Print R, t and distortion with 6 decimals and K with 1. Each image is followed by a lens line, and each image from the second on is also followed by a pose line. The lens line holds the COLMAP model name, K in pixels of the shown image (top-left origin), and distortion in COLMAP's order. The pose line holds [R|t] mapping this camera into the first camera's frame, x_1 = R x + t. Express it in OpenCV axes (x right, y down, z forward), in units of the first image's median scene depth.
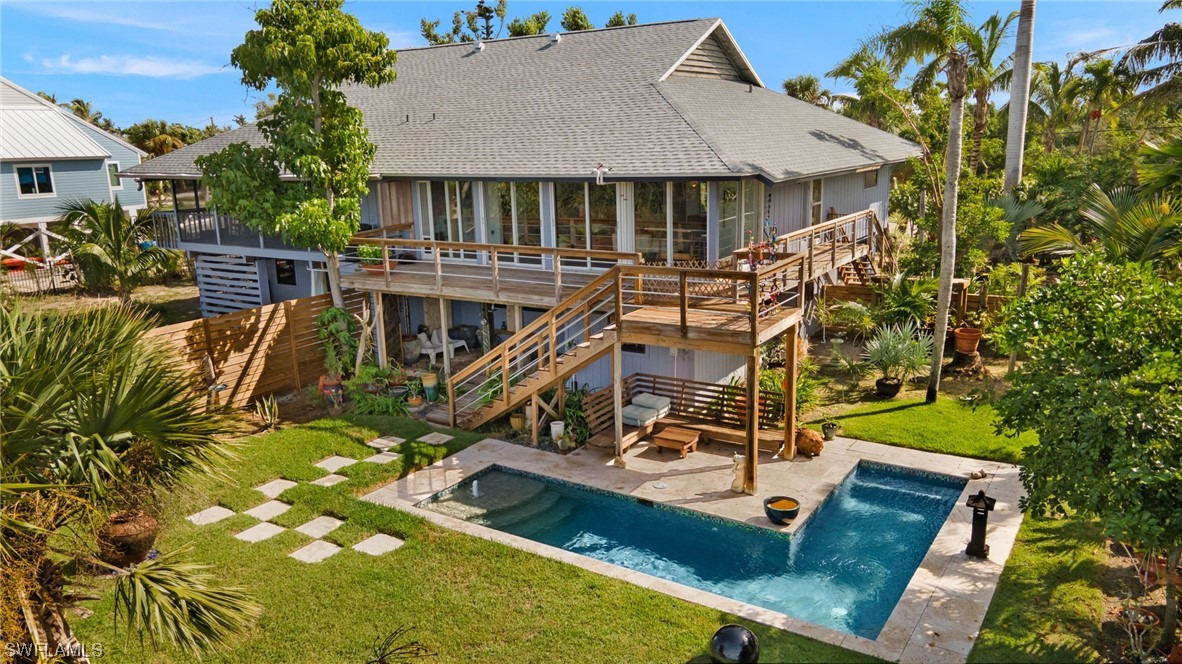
lens RADIAL K [[865.9, 0, 589.8], [0, 865.9, 333.6], [0, 0, 1]] dist [0.025590, 0.010196]
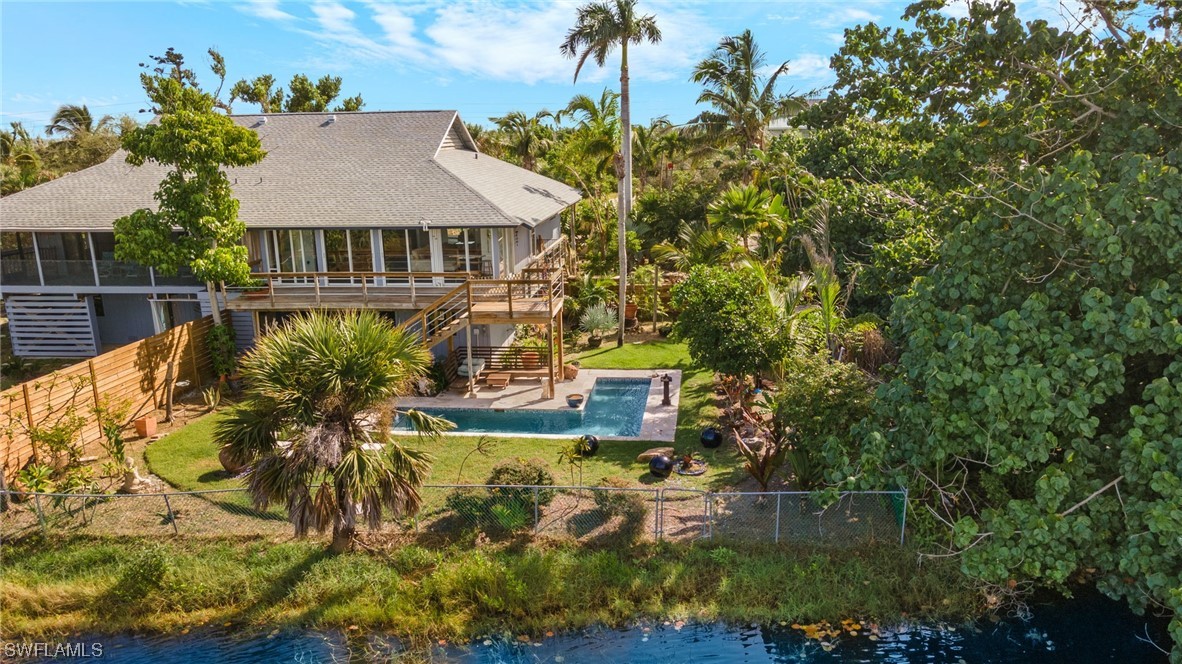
lens RADIAL K [[865.9, 0, 593.5], [0, 865.9, 329.5], [0, 0, 1]] dist [0.025590, 0.010196]
pose [[0.899241, -0.089248, 0.428252, -0.440401], [0.093805, 0.995535, 0.010501, 0.022147], [-0.427277, 0.030730, 0.903598, -0.614906]]
